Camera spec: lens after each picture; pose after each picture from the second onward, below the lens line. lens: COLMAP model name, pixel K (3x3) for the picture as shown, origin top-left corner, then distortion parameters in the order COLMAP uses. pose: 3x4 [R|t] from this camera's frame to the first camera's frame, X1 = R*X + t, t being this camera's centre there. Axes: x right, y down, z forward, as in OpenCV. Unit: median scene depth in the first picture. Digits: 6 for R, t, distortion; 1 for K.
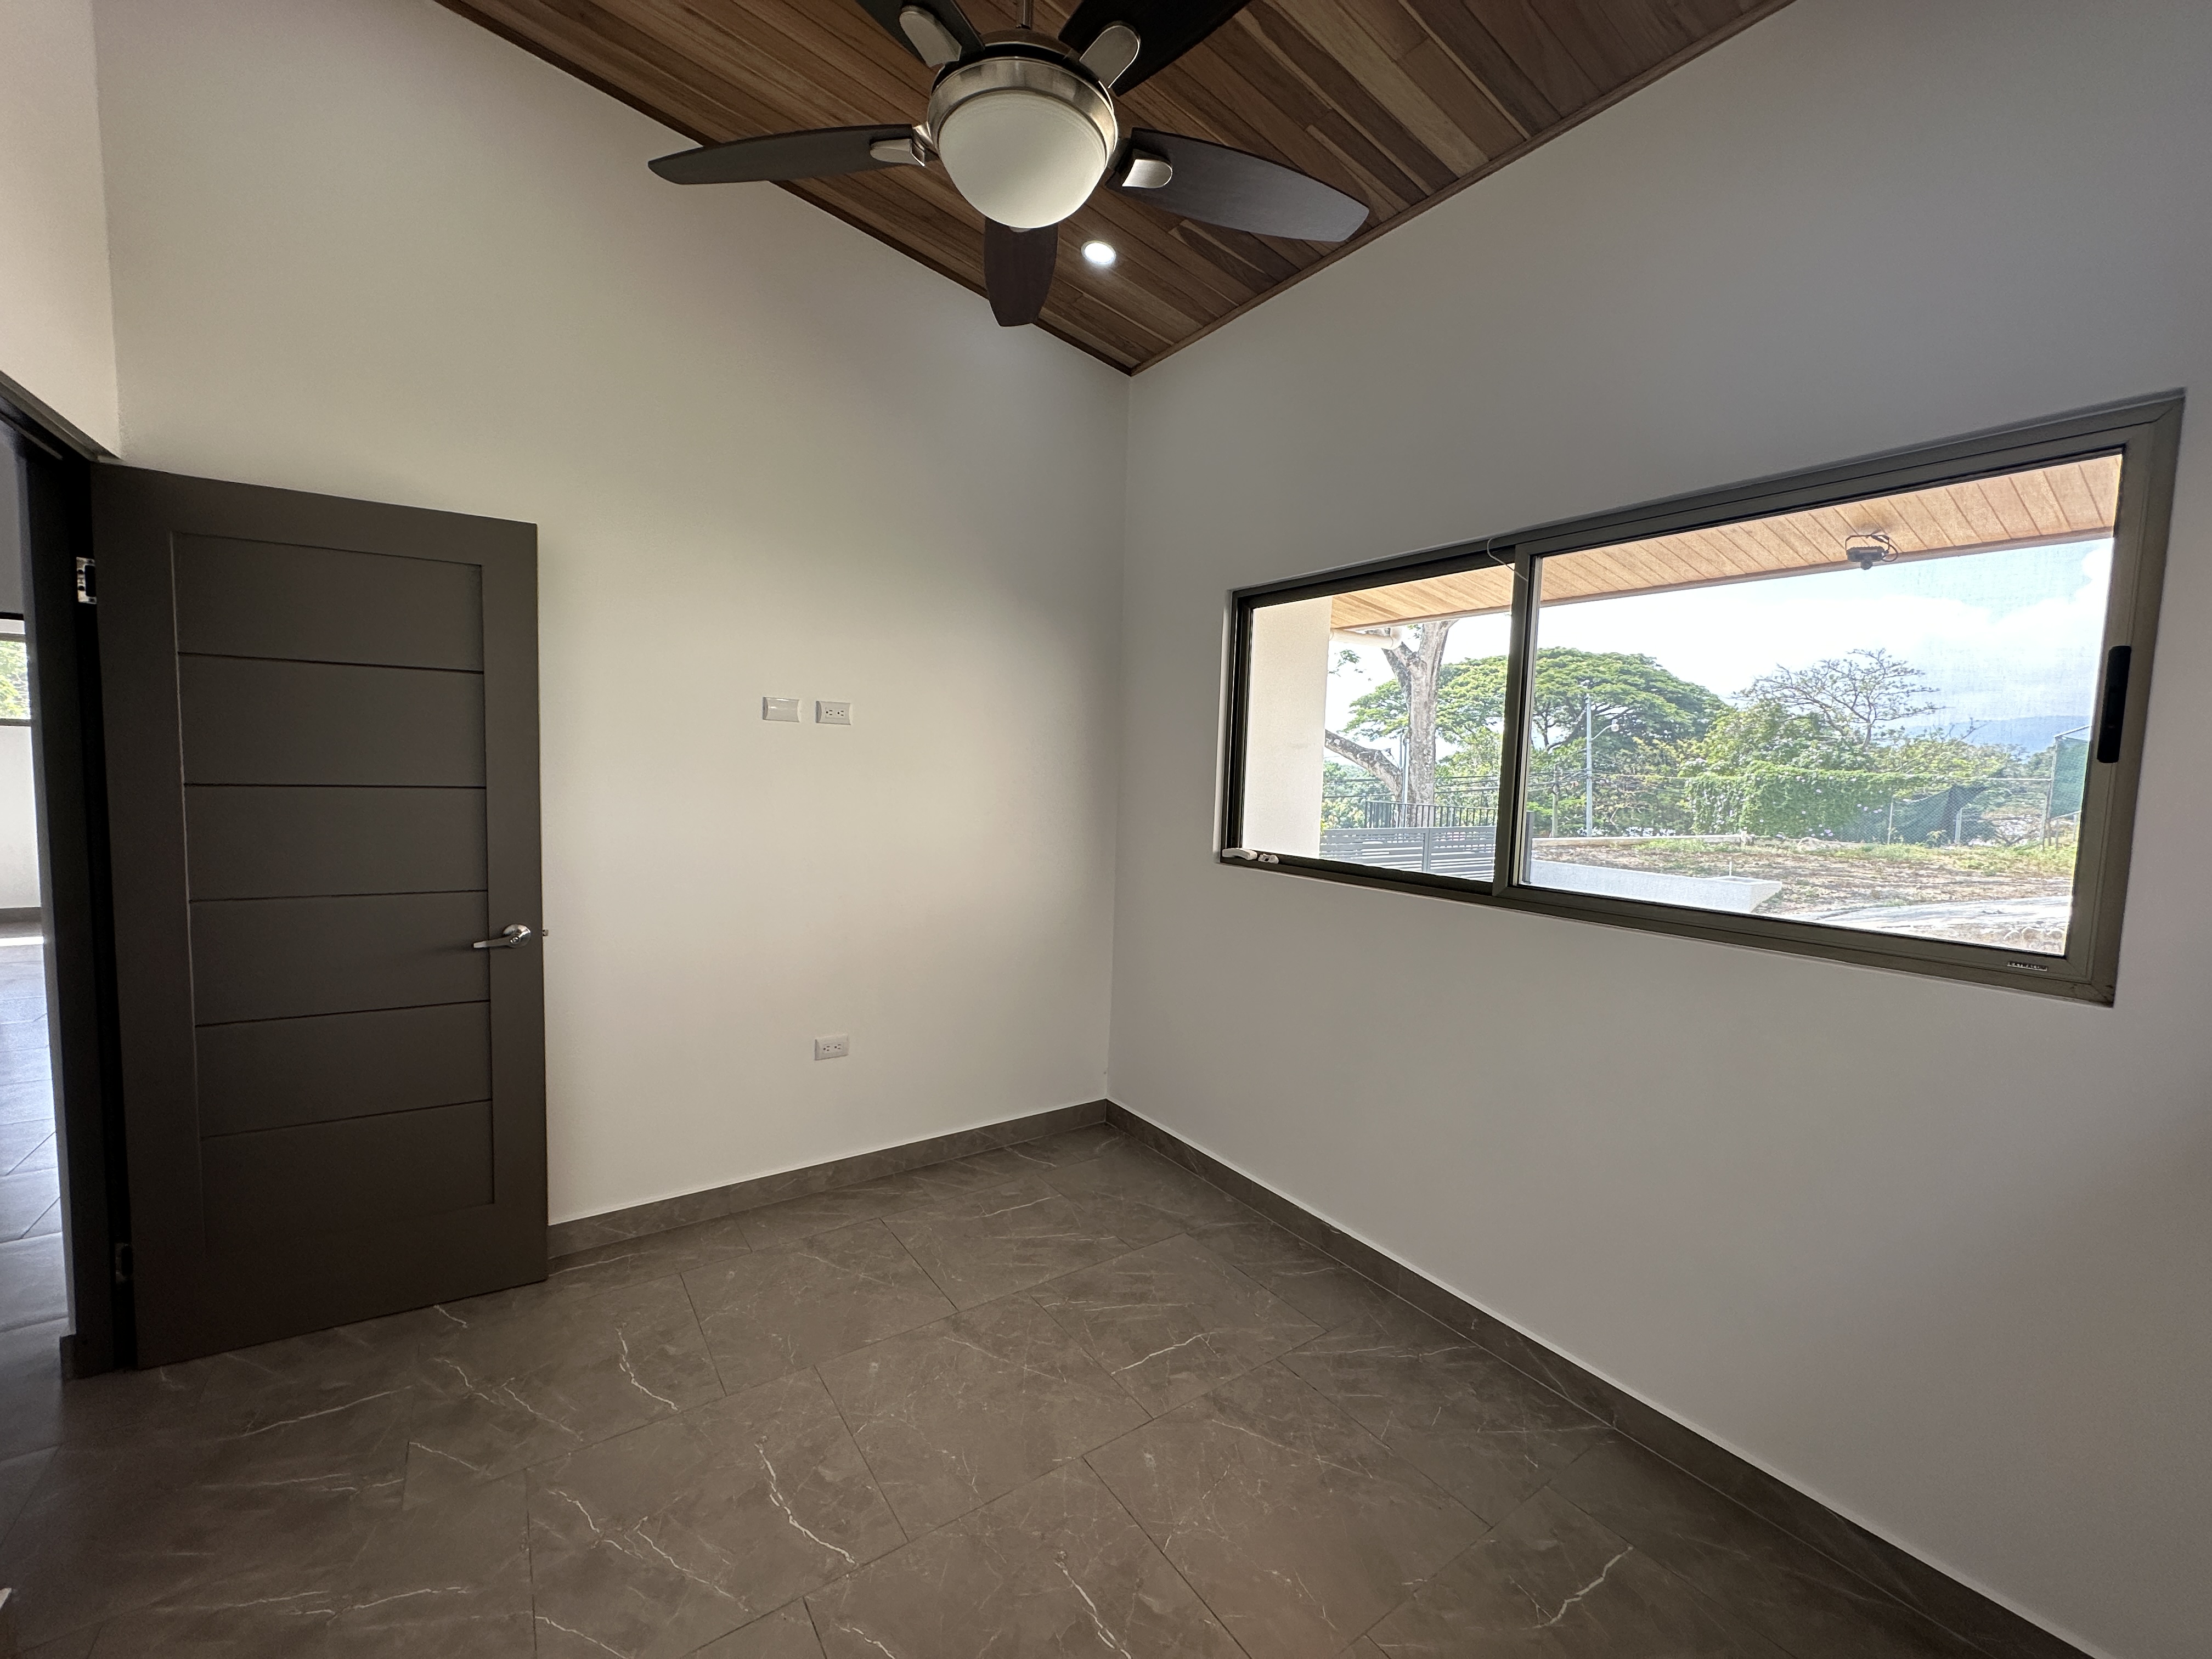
lens RADIAL K [[879.0, 0, 1103.2], [0, 879.0, 833.0], [0, 0, 1]] dist [-0.001826, 0.000179]
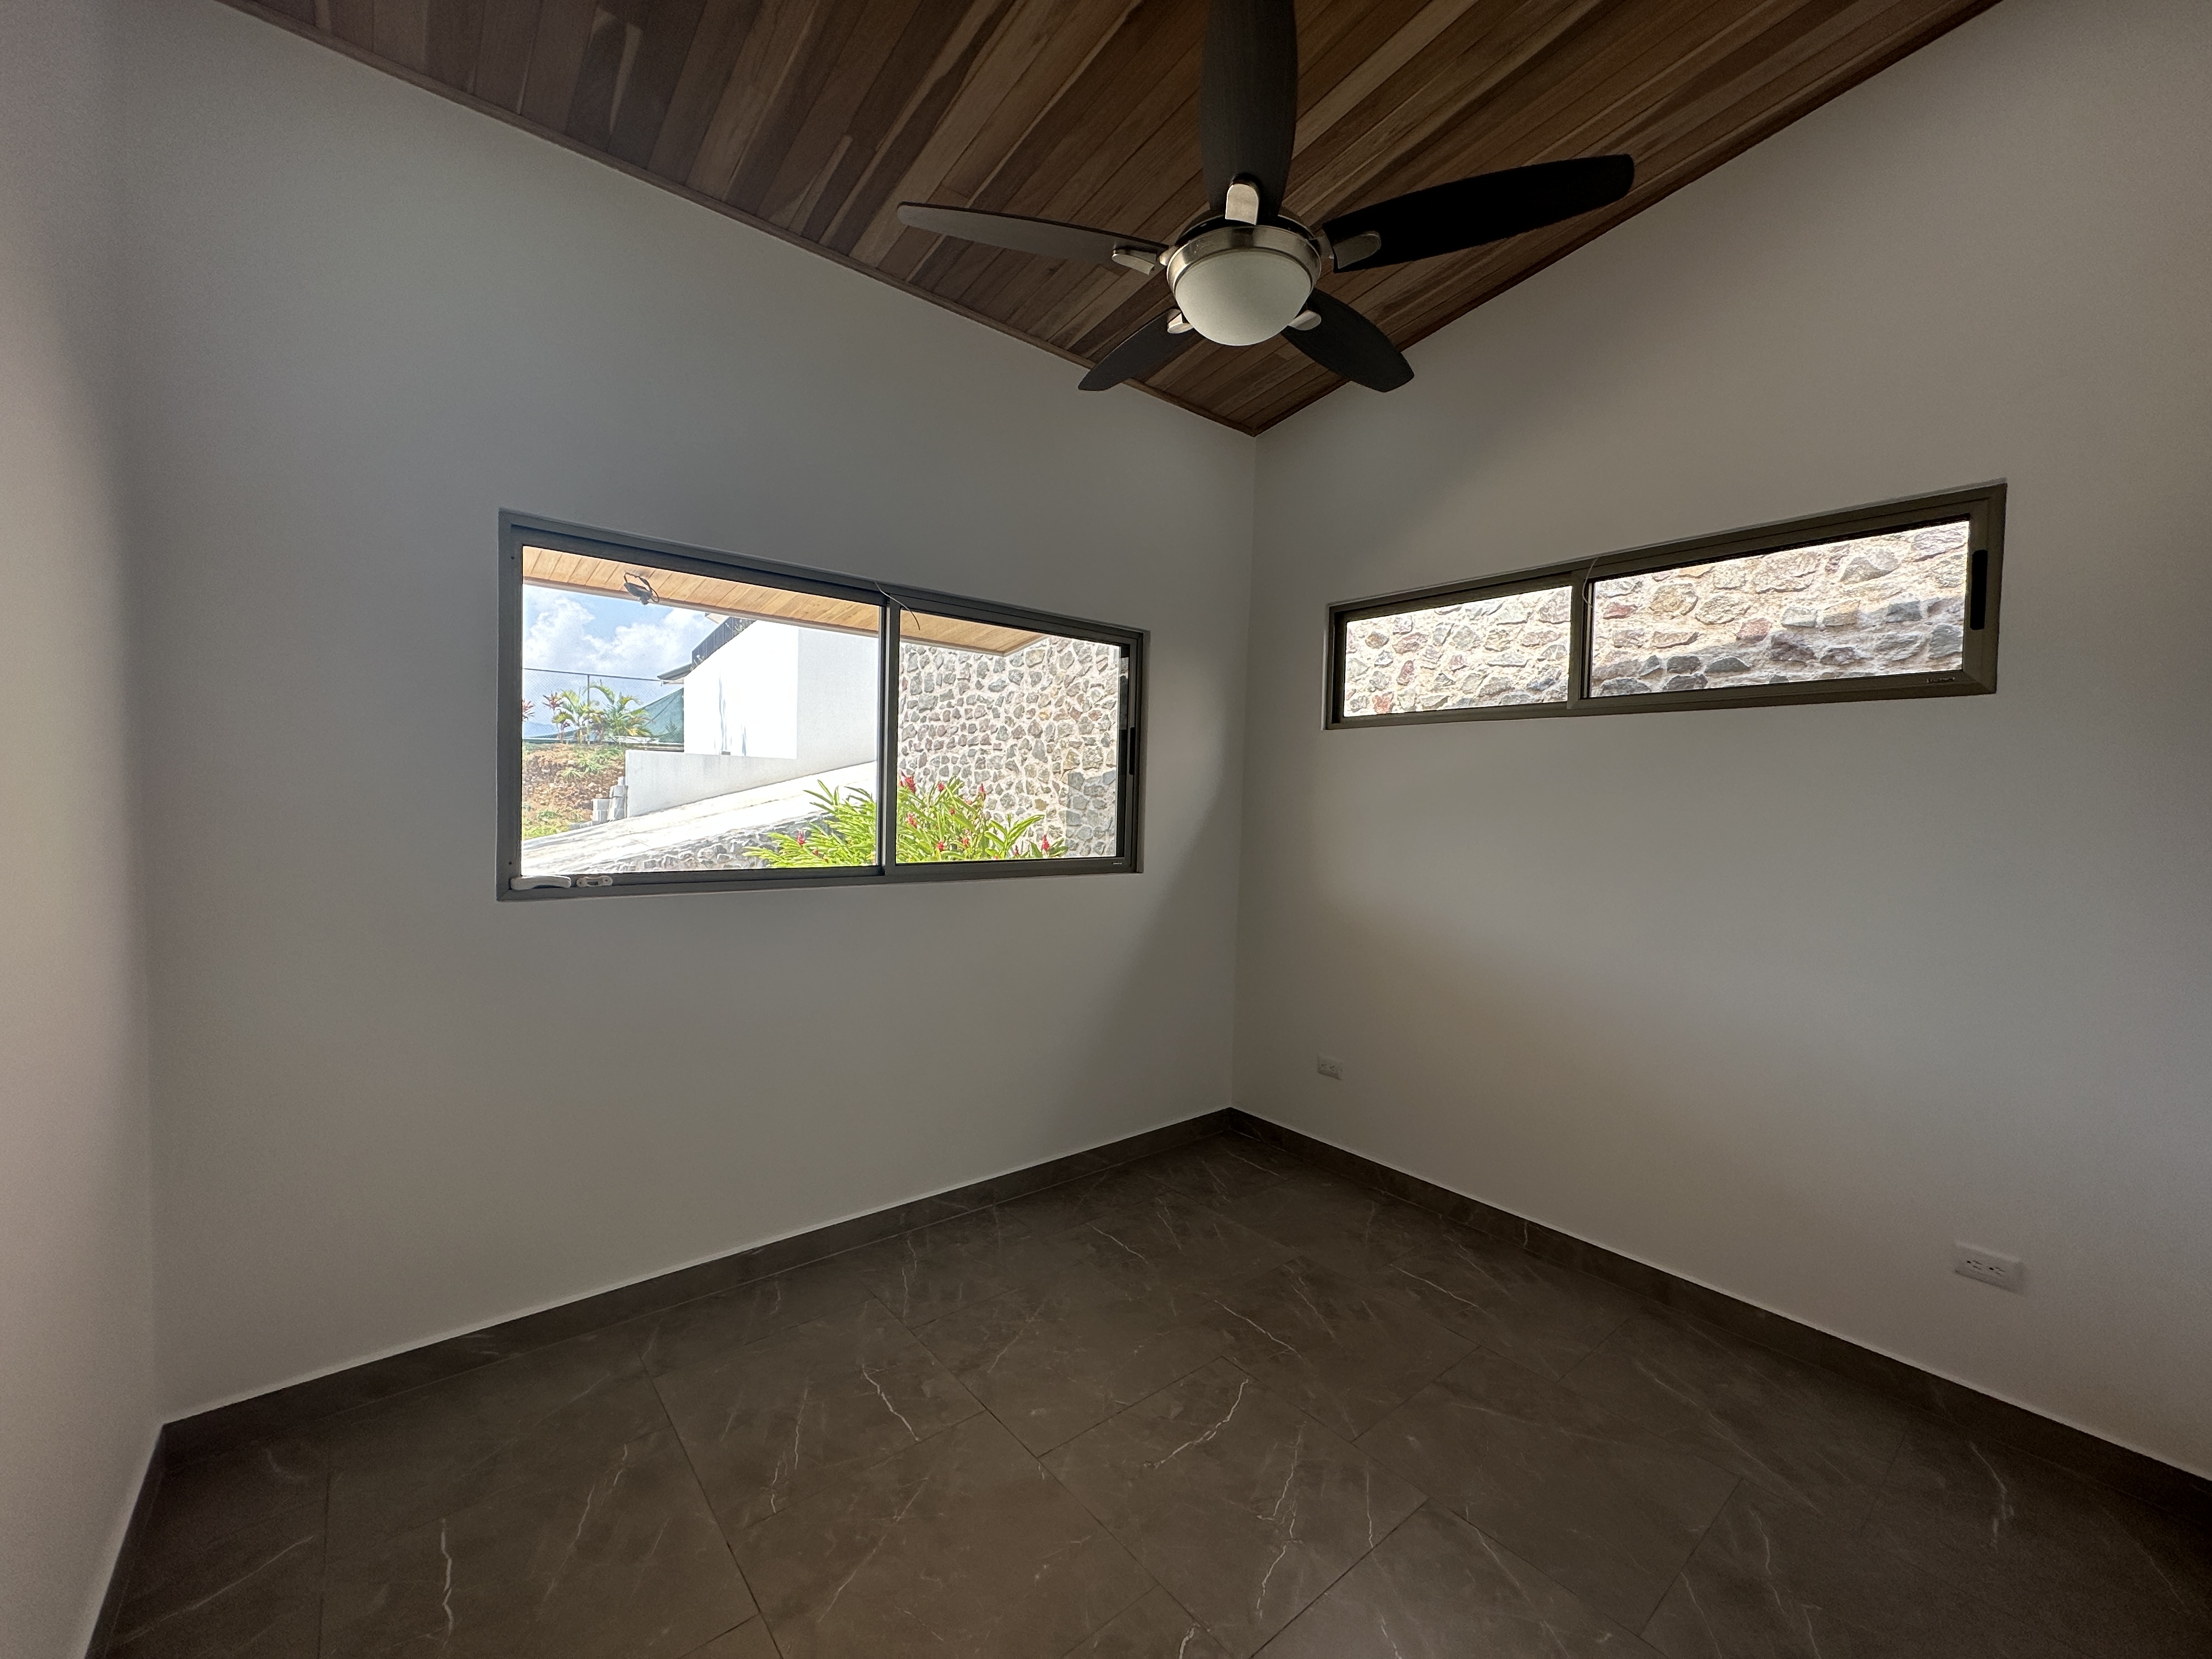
lens RADIAL K [[882.6, 0, 1106.0], [0, 882.6, 832.5], [0, 0, 1]] dist [-0.002179, 0.000282]
pose [[-0.078810, -0.073012, 0.994212, -0.846982], [0.047204, 0.995922, 0.076879, -0.072348], [-0.995771, 0.052990, -0.075042, 0.819759]]
